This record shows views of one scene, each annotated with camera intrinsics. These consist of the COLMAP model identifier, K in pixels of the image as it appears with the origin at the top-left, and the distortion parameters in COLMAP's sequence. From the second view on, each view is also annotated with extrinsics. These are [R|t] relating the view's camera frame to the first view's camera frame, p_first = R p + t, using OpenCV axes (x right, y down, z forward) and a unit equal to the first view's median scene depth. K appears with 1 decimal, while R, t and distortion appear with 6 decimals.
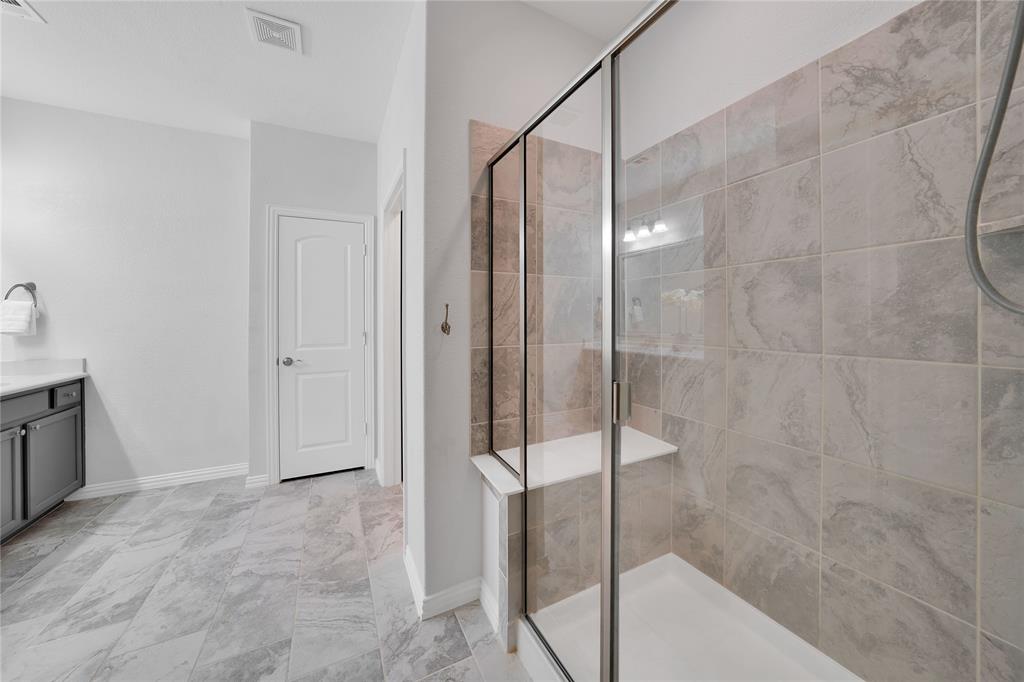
lens RADIAL K [[356.1, 0, 513.2], [0, 356.1, 331.3], [0, 0, 1]] dist [-0.031539, 0.006906]
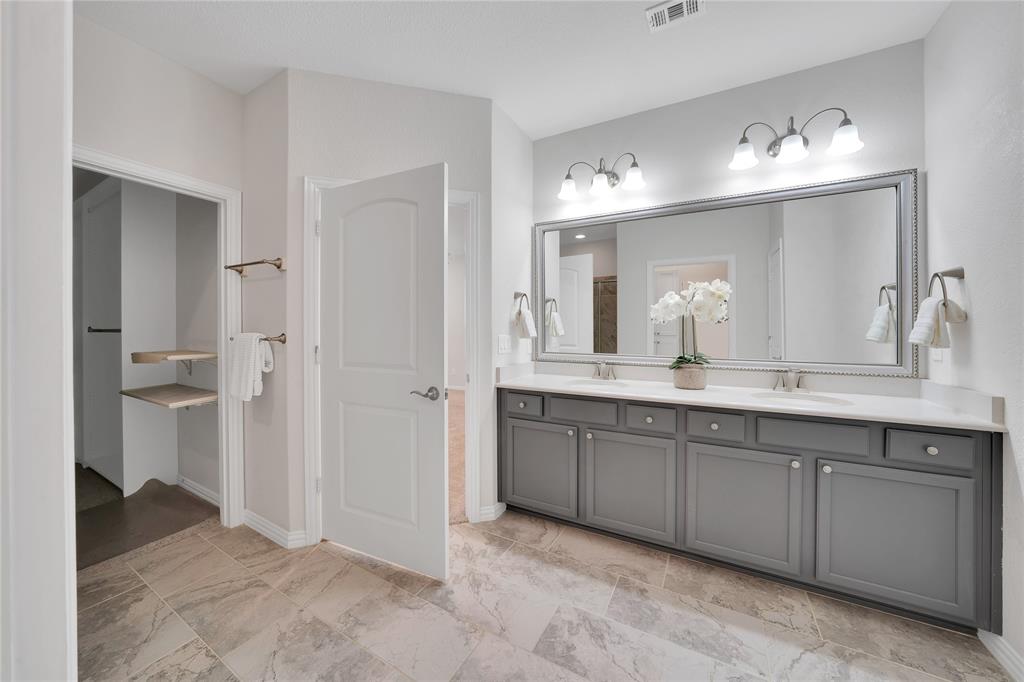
lens RADIAL K [[356.1, 0, 513.2], [0, 356.1, 331.3], [0, 0, 1]] dist [-0.031539, 0.006906]
pose [[-0.833226, 0.011112, -0.552821, -0.438205], [-0.009517, 0.999362, 0.034431, -0.044140], [0.552851, 0.033950, -0.832588, 1.350172]]
